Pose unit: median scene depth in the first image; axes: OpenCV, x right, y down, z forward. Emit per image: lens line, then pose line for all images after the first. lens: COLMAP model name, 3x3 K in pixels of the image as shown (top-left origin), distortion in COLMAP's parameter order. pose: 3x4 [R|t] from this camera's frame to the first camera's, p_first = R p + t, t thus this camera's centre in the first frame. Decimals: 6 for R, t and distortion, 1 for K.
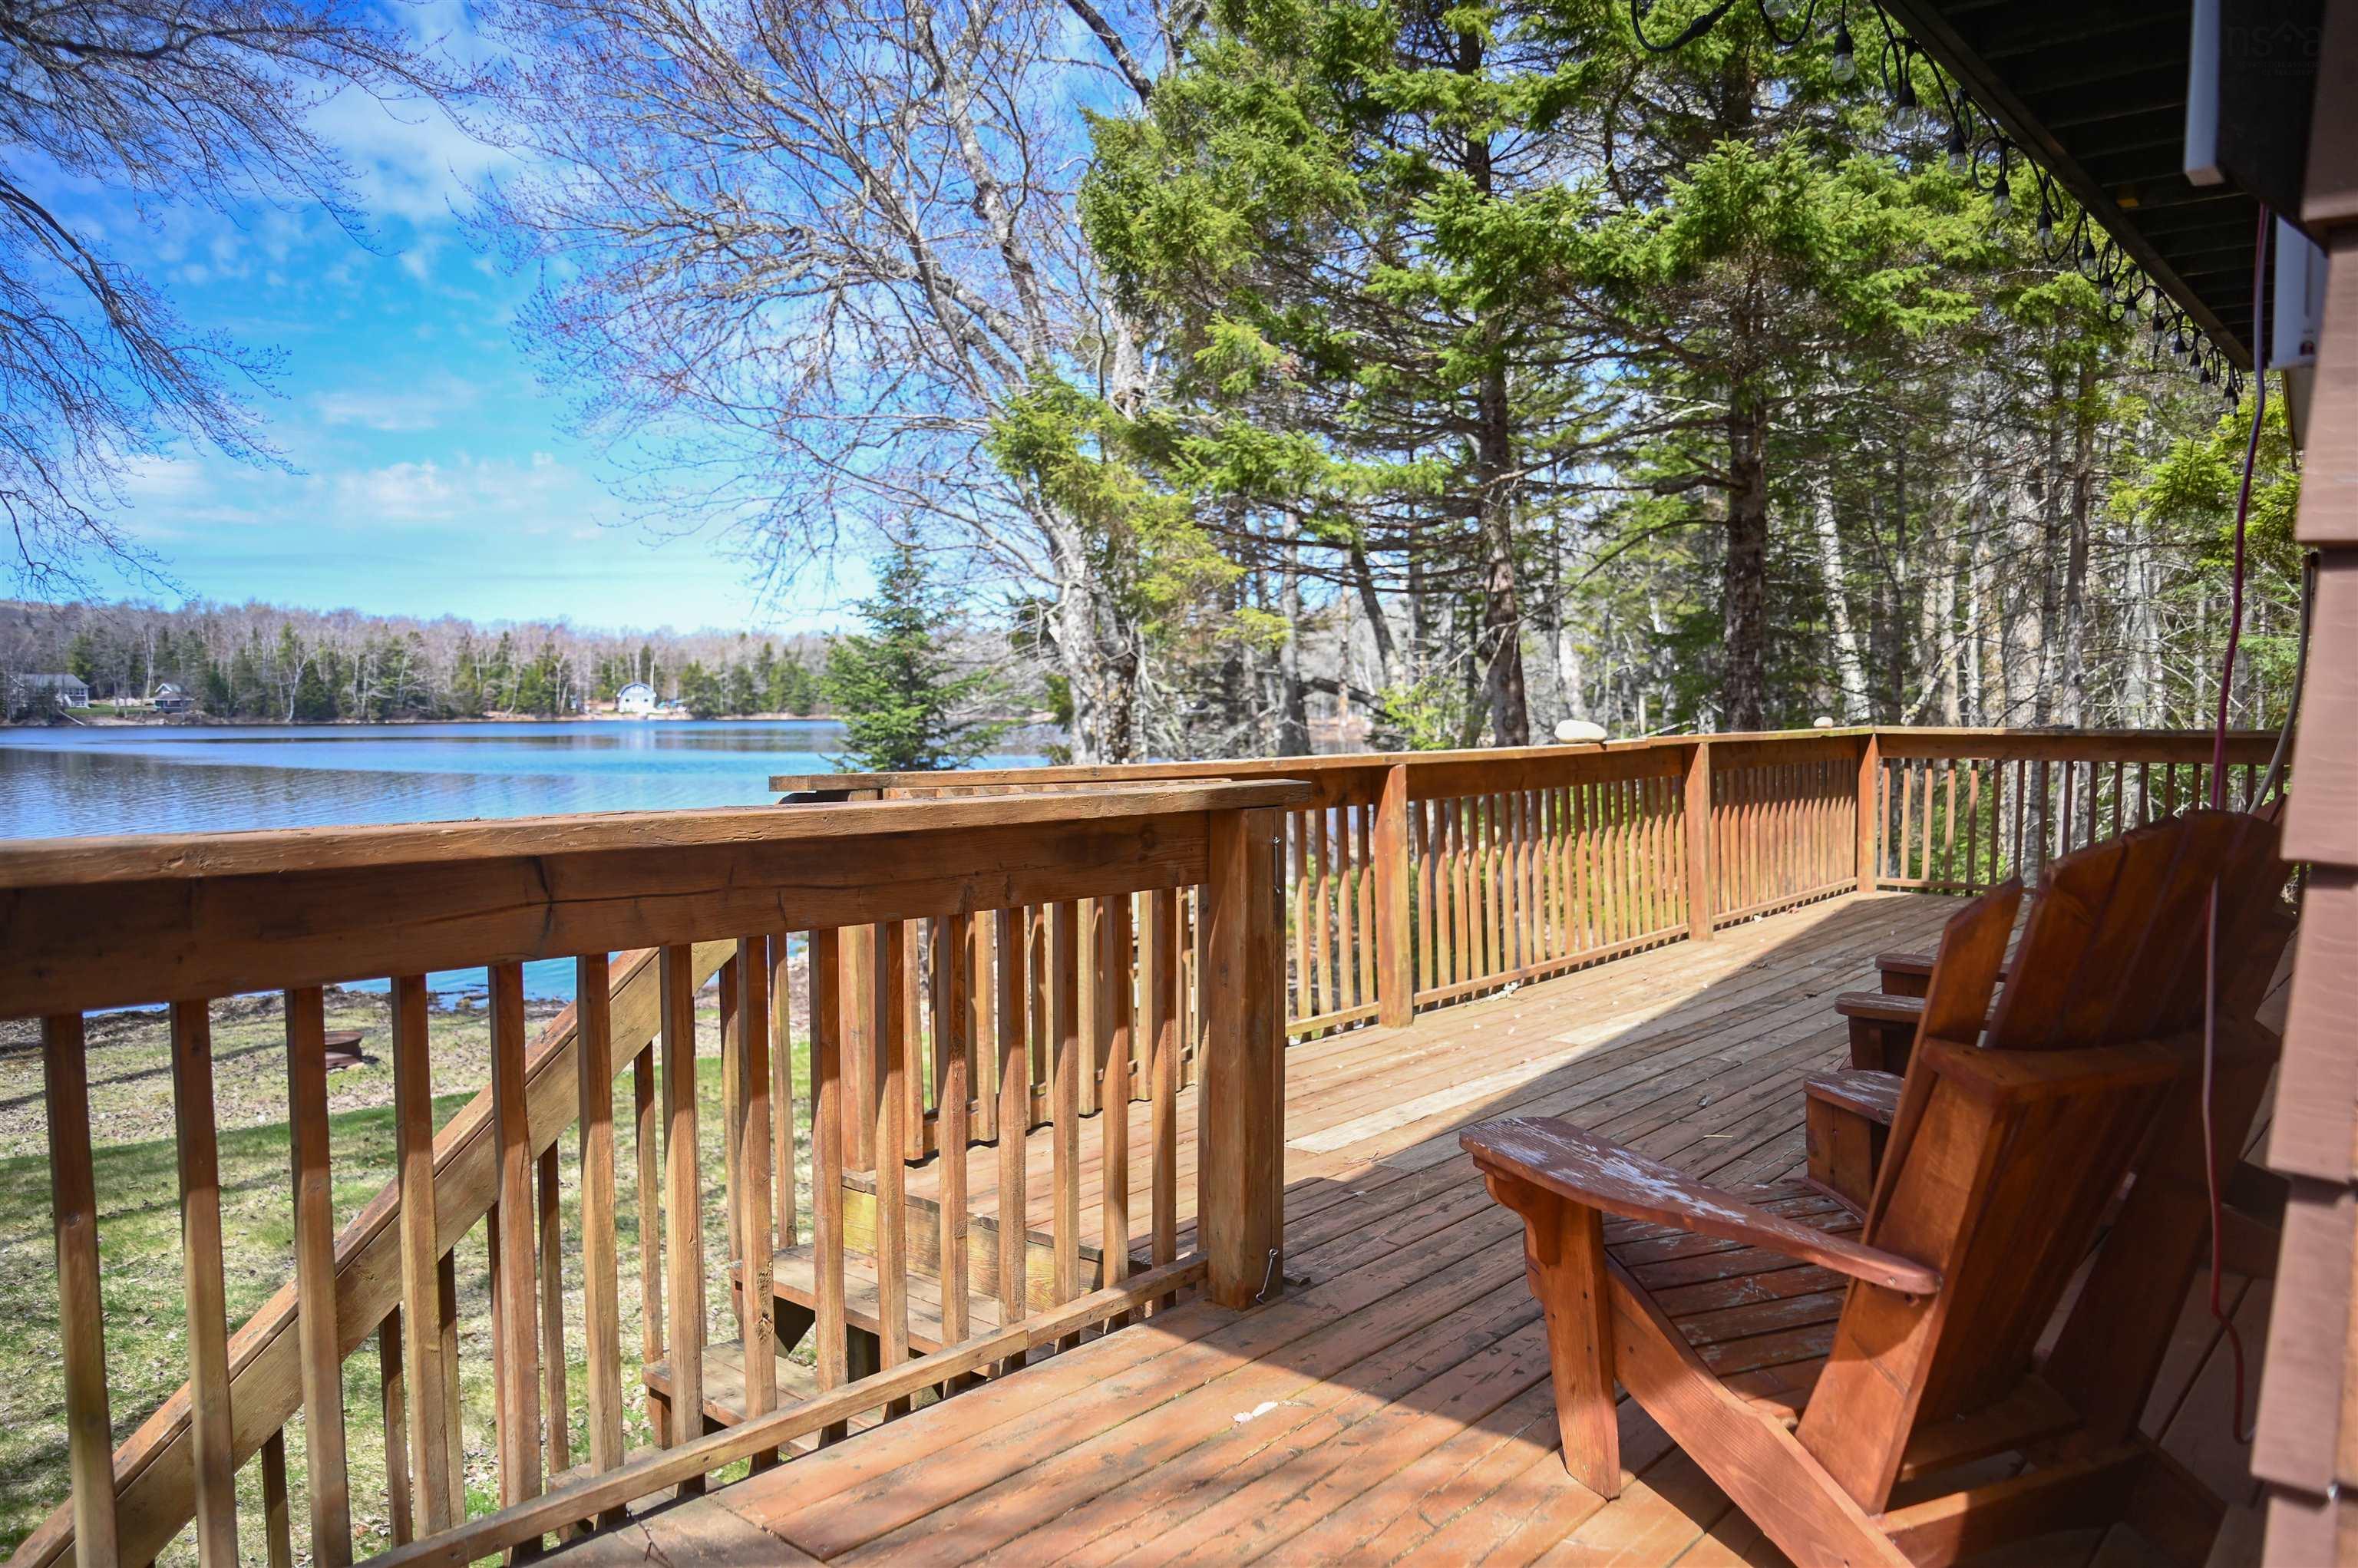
lens RADIAL K [[1660.3, 0, 1186.2], [0, 1660.3, 797.5], [0, 0, 1]] dist [-0.086003, 0.047257]
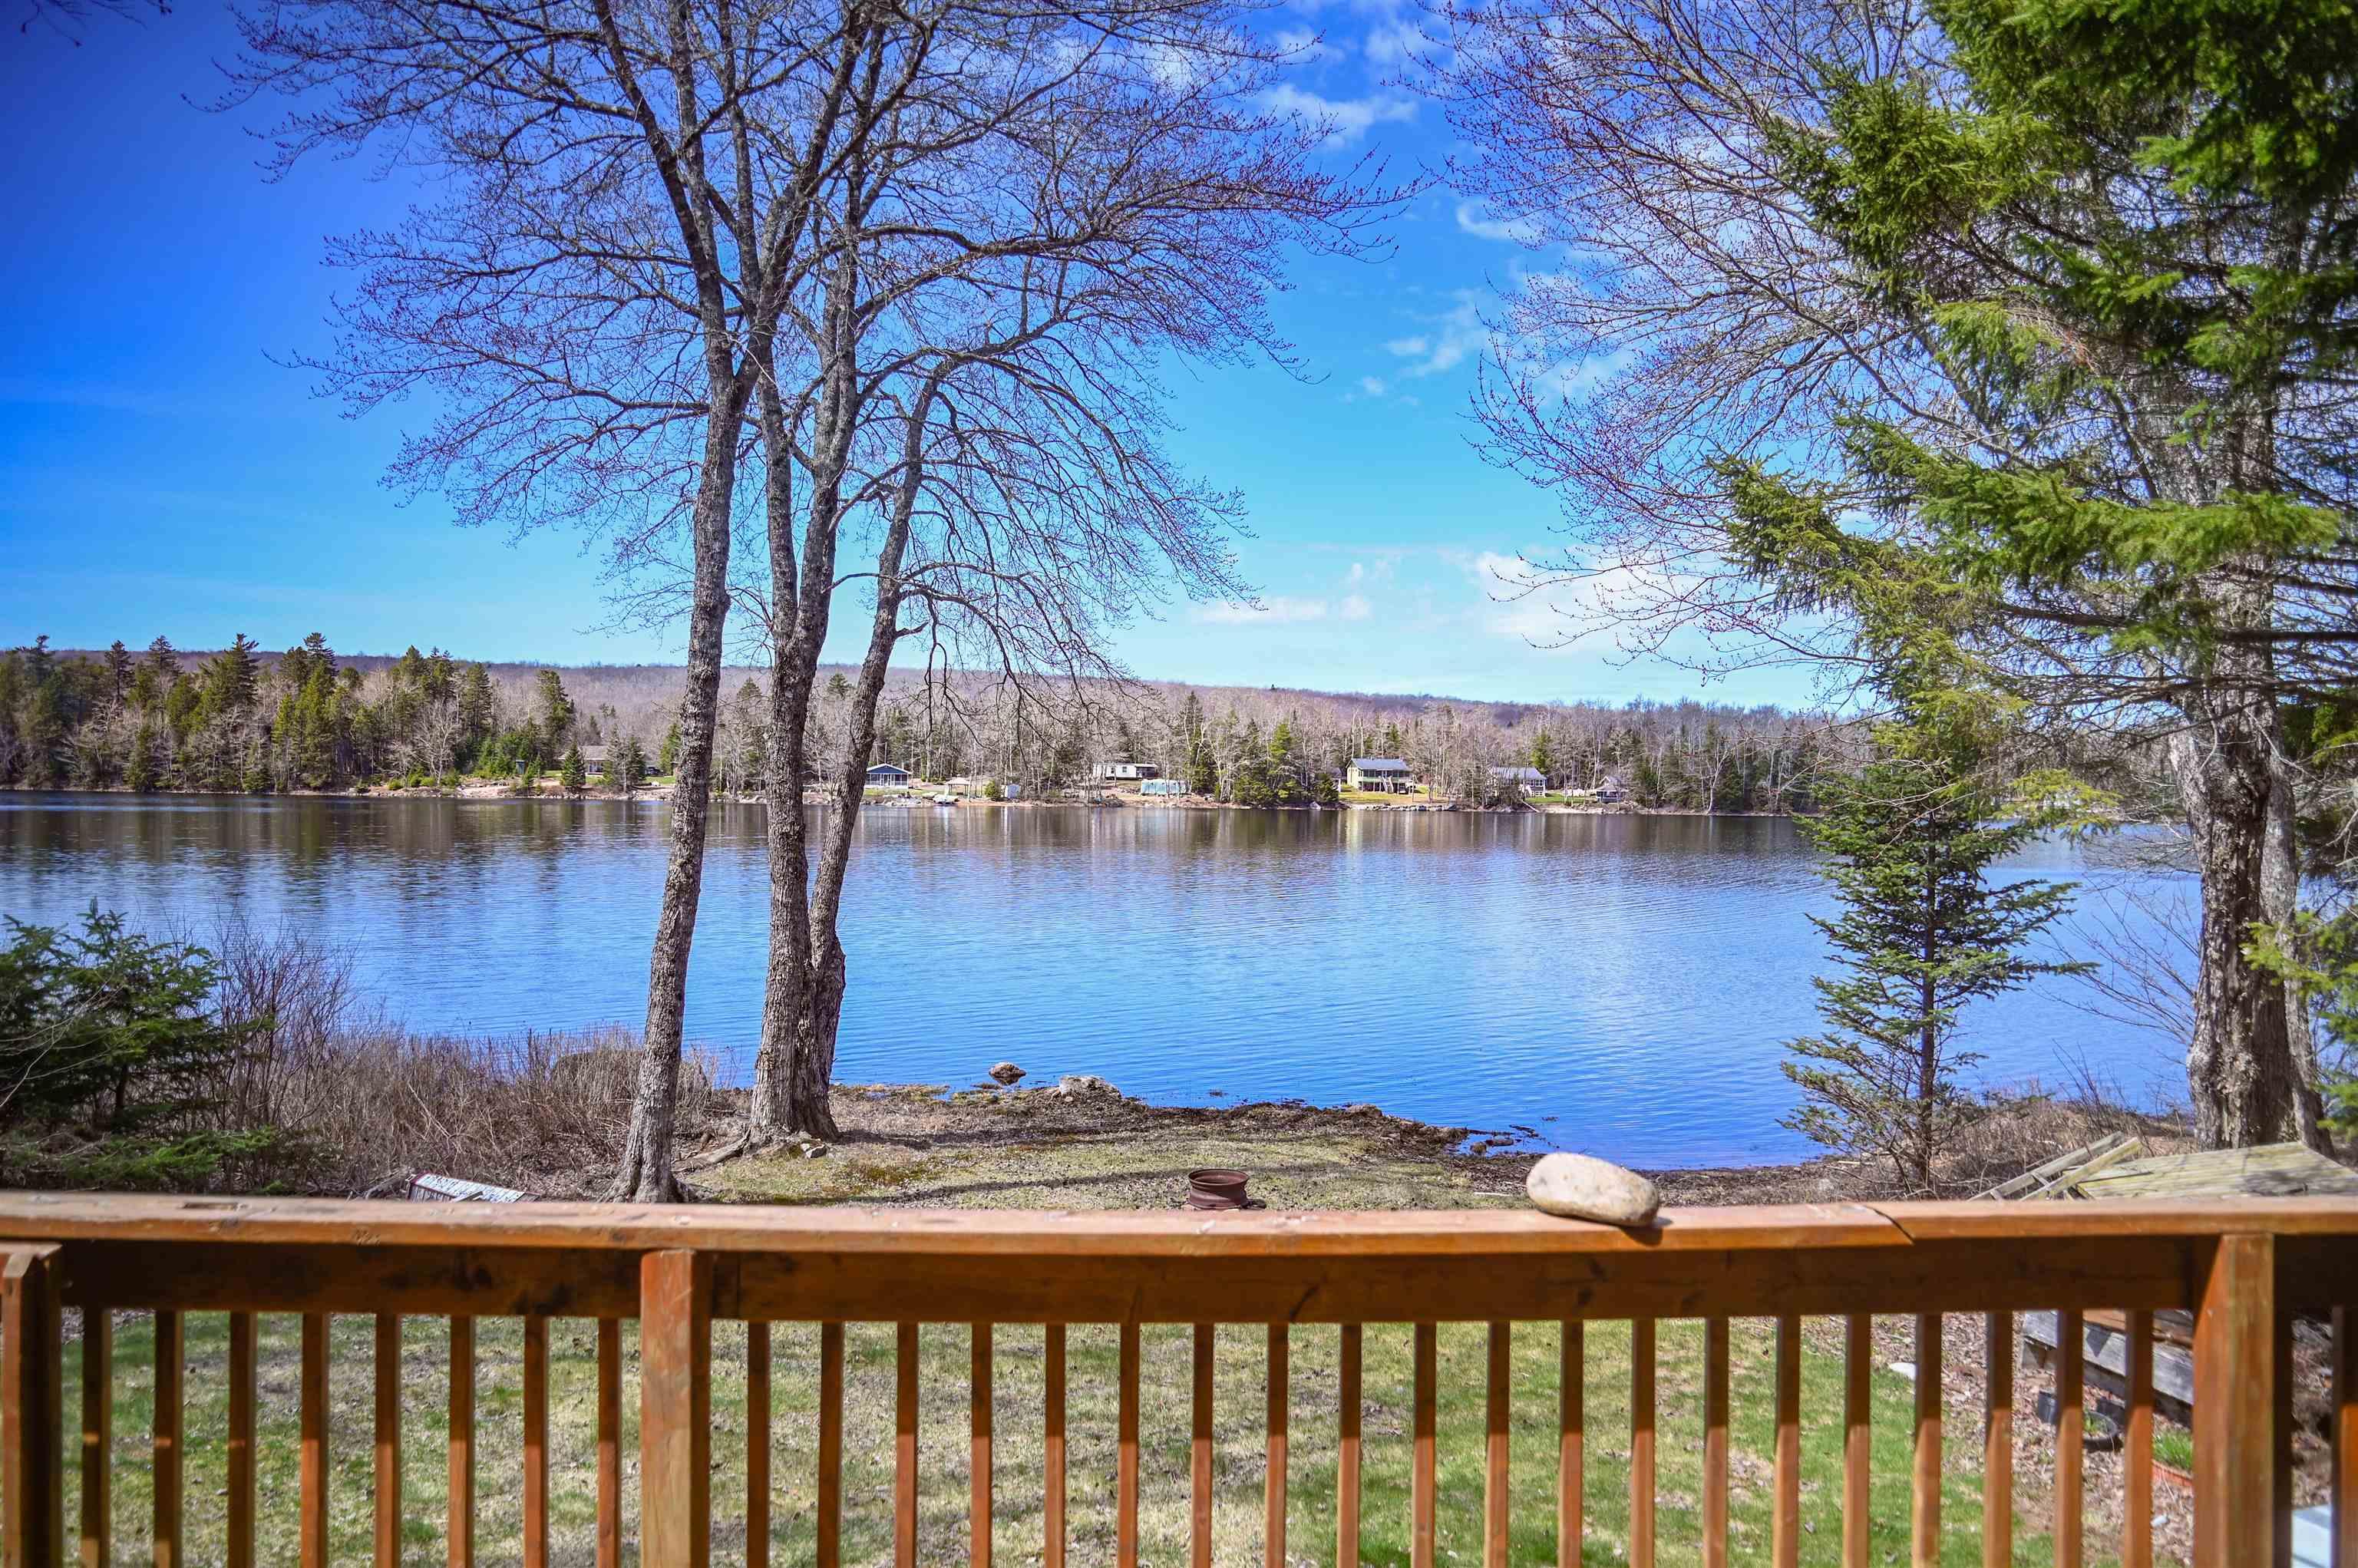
lens RADIAL K [[1660.3, 0, 1186.2], [0, 1660.3, 797.5], [0, 0, 1]] dist [-0.086003, 0.047257]
pose [[0.675304, 0.013804, -0.737410, 0.258693], [-0.055596, 0.997933, -0.032232, -0.064872], [0.735441, 0.062764, 0.674676, 0.381720]]
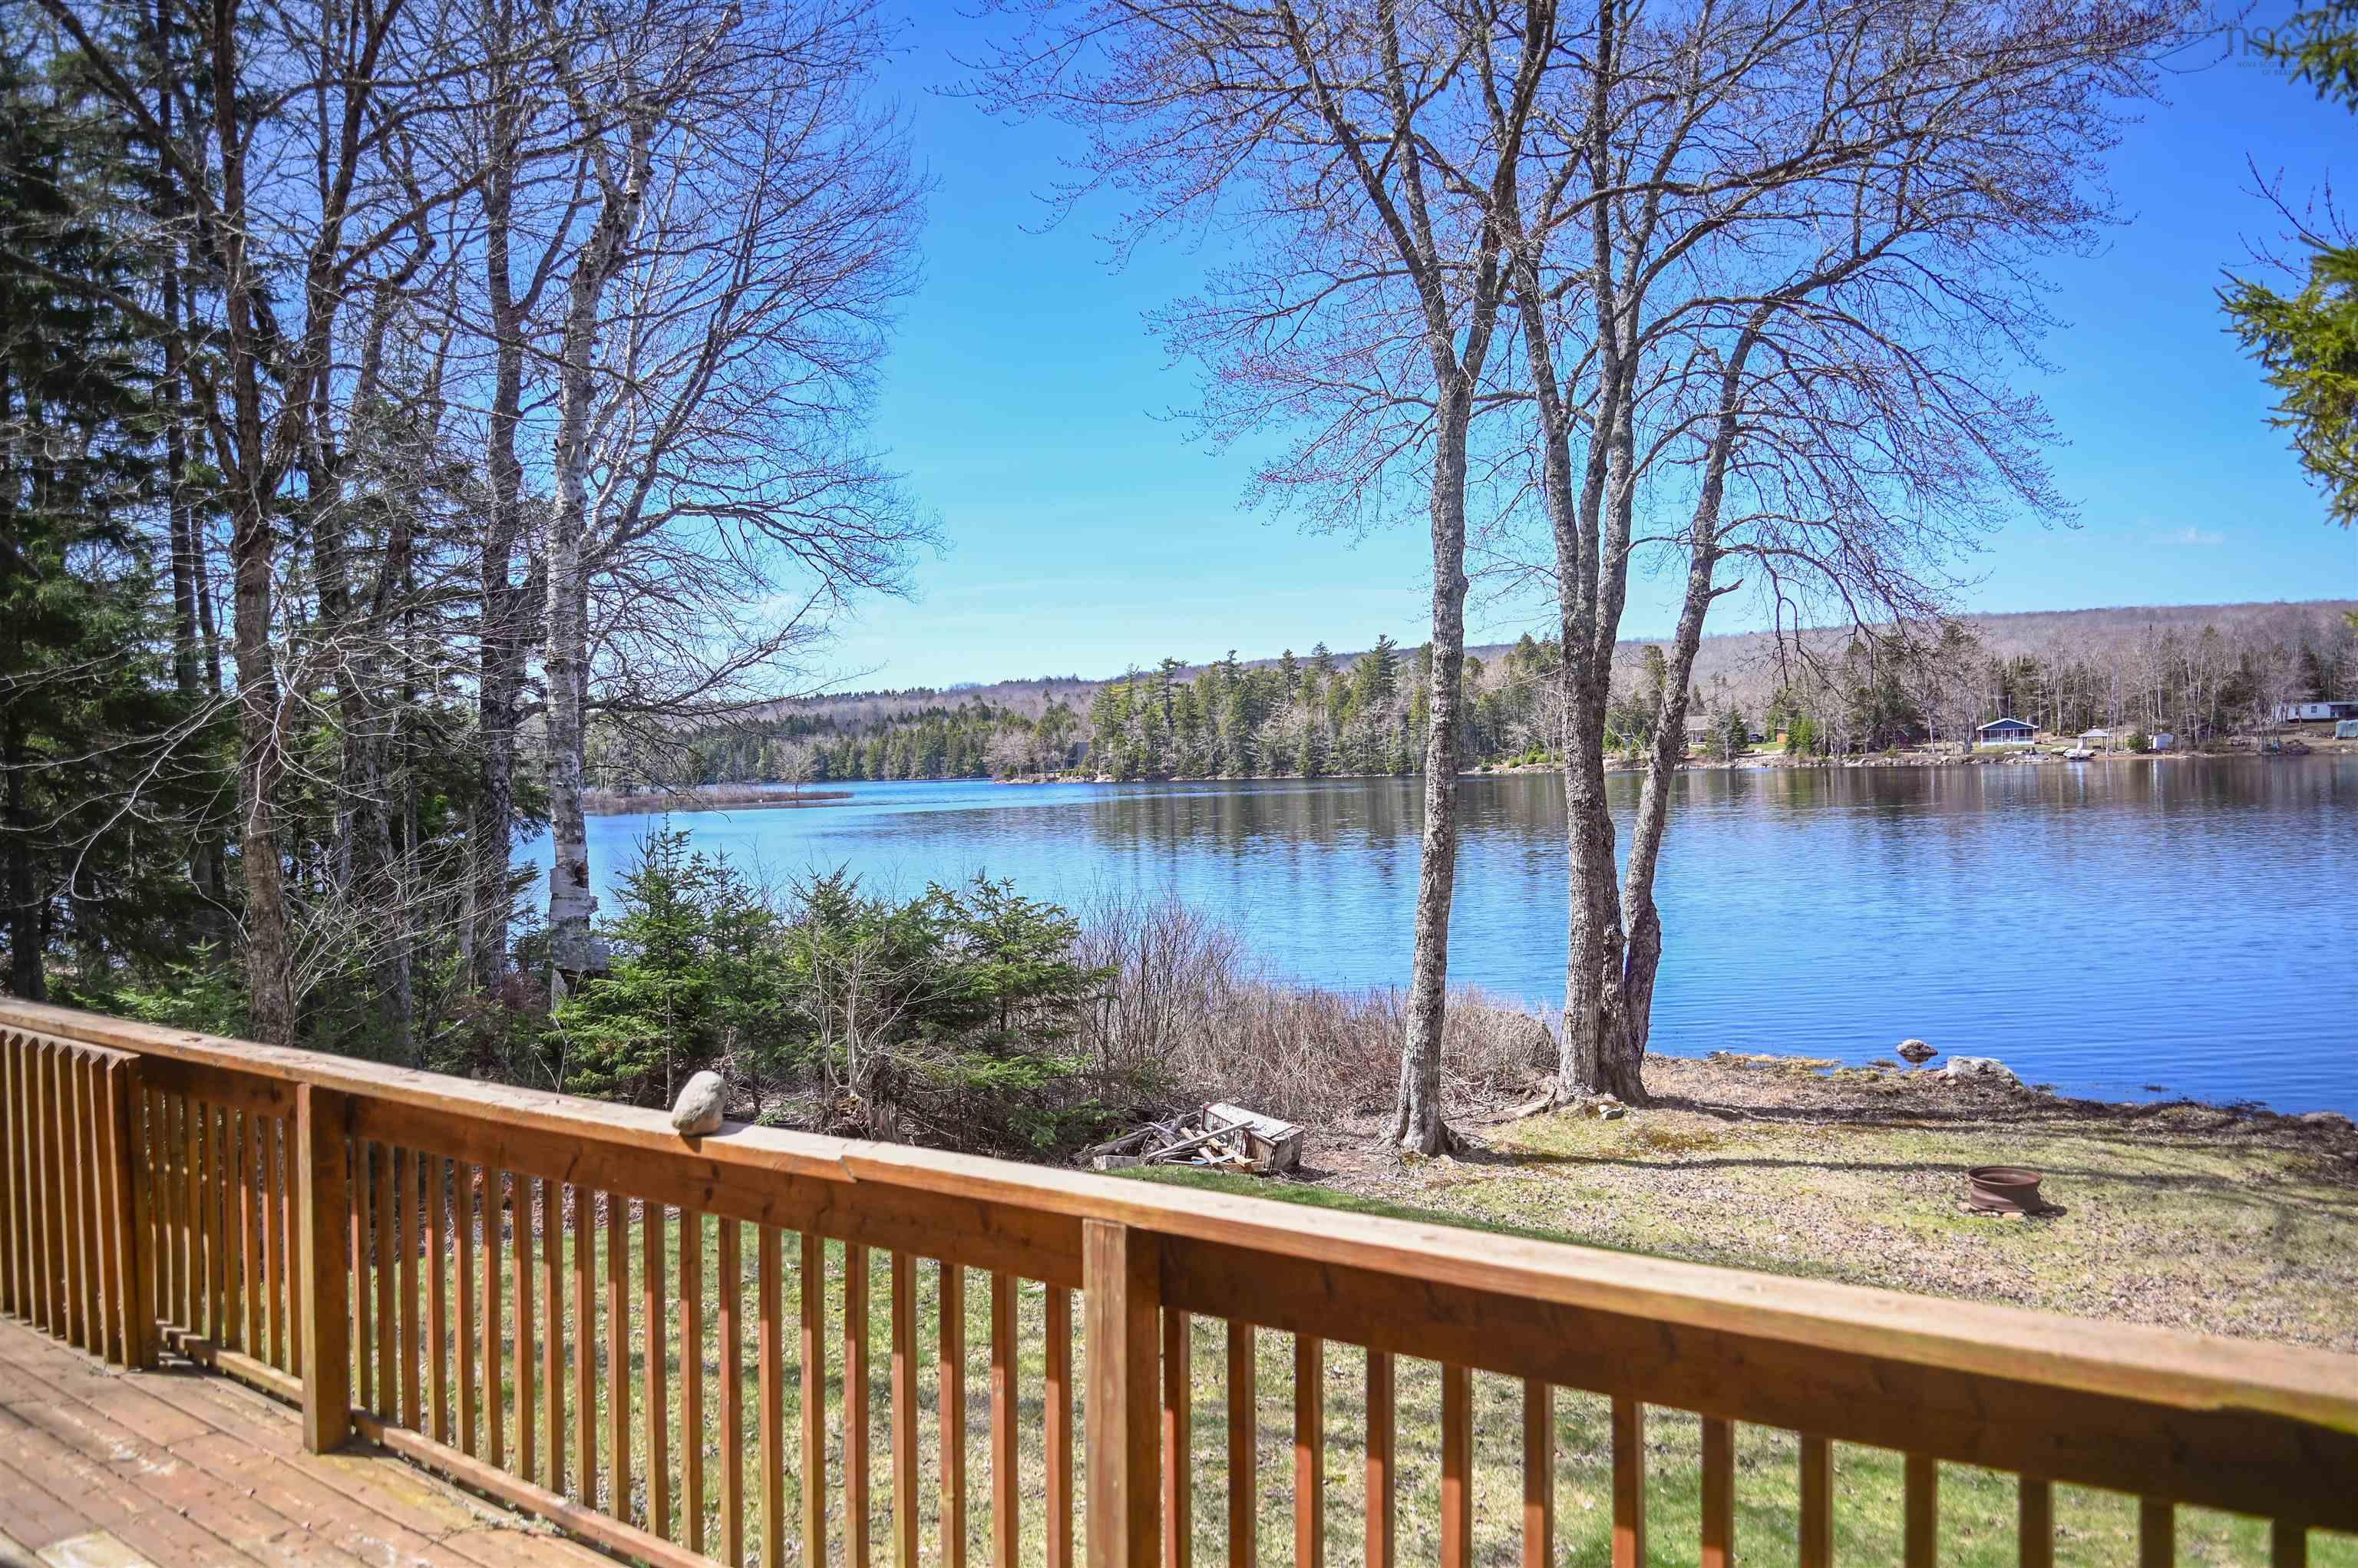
lens RADIAL K [[1660.3, 0, 1186.2], [0, 1660.3, 797.5], [0, 0, 1]] dist [-0.086003, 0.047257]
pose [[0.079008, 0.016373, -0.996740, 0.403147], [-0.023789, 0.999611, 0.014534, -0.077056], [0.996590, 0.022563, 0.079367, 0.634651]]
